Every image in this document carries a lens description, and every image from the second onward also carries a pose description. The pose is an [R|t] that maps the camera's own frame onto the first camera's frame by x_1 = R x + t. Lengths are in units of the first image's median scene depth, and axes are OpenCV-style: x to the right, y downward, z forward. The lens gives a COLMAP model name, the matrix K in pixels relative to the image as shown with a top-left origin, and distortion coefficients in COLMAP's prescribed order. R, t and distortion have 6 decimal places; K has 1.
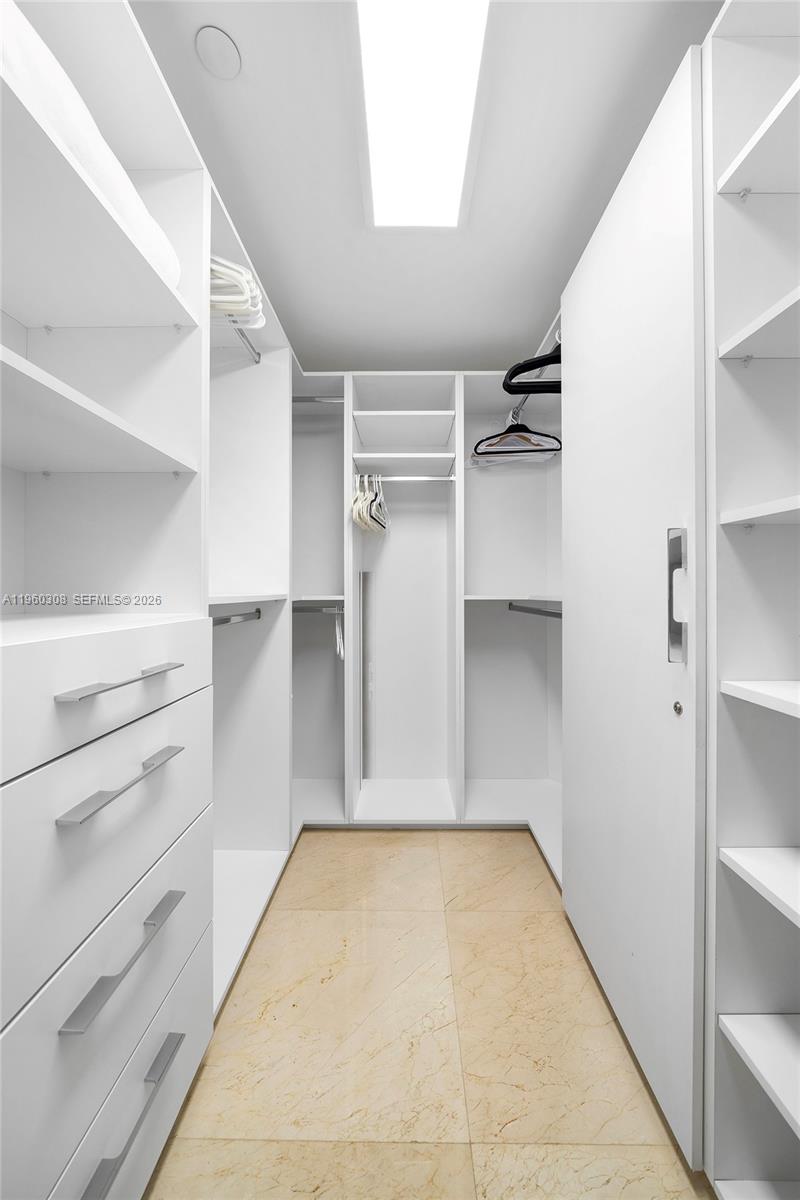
lens RADIAL K [[403.4, 0, 401.4], [0, 403.4, 586.2], [0, 0, 1]] dist [-0.007881, -0.000103]
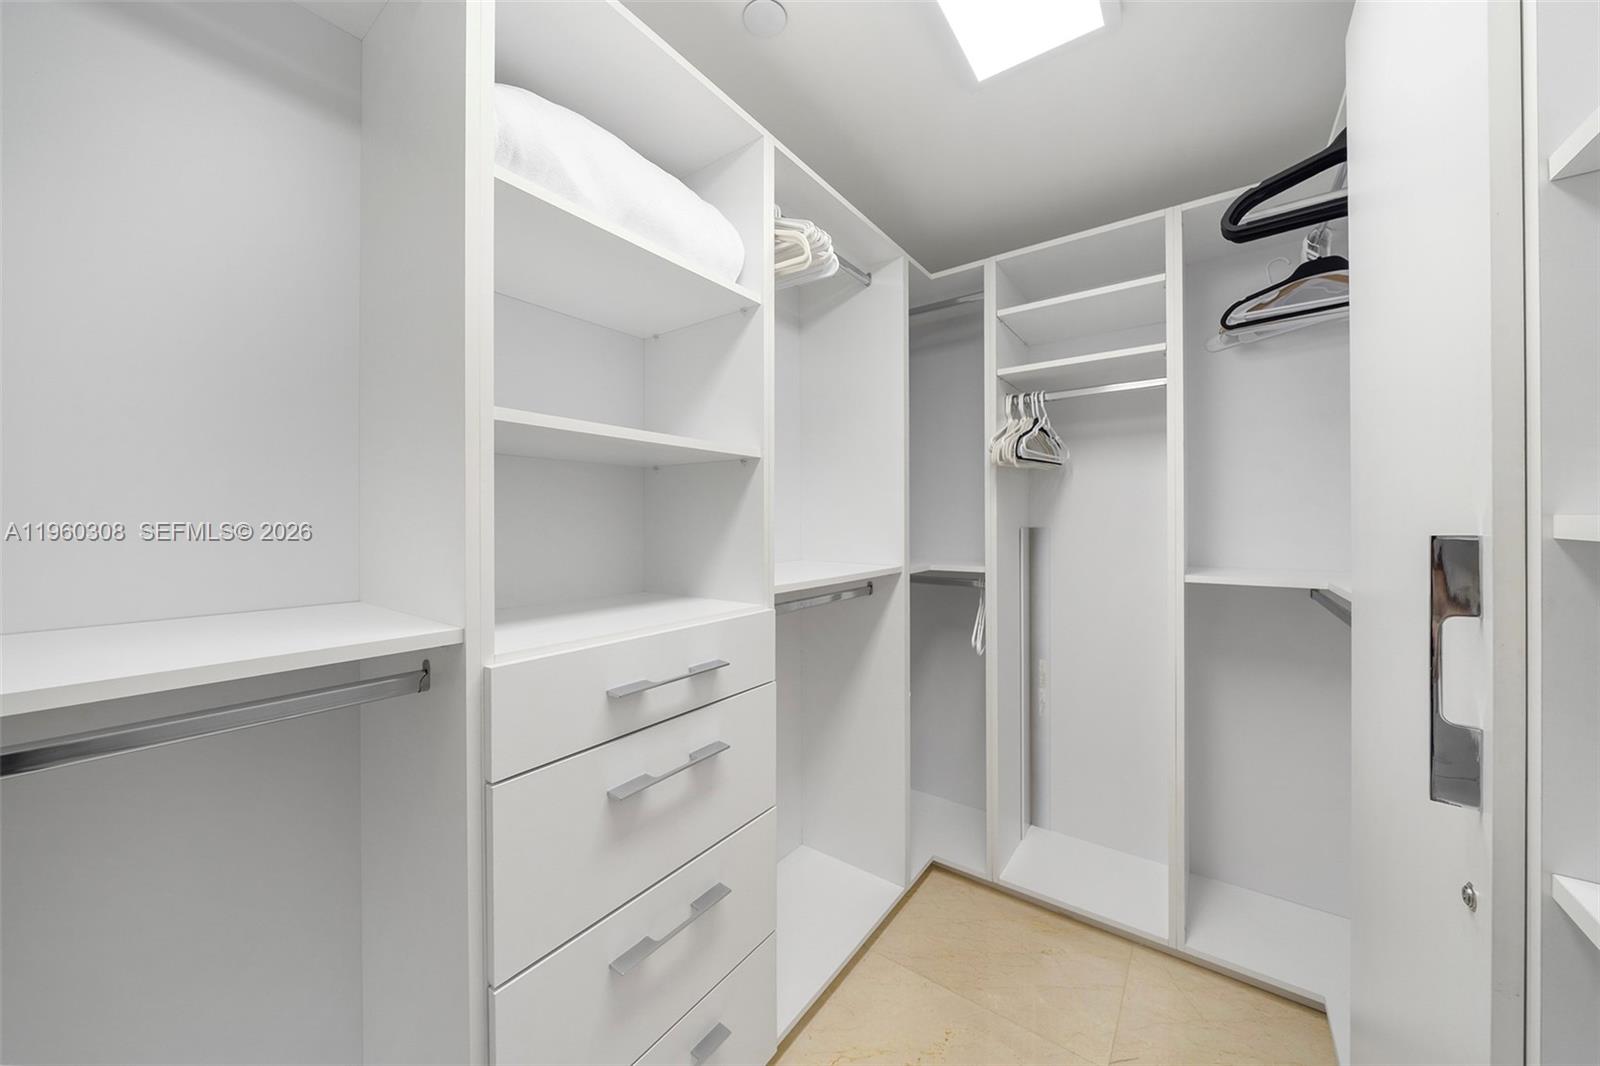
lens RADIAL K [[553.6, 0, 800.7], [0, 553.6, 513.7], [0, 0, 1]] dist [-0.007226, -0.000361]
pose [[0.812685, -0.010699, -0.582605, 0.195579], [0.009798, 0.999941, -0.004696, -0.081461], [0.582621, -0.001892, 0.812742, -0.011559]]
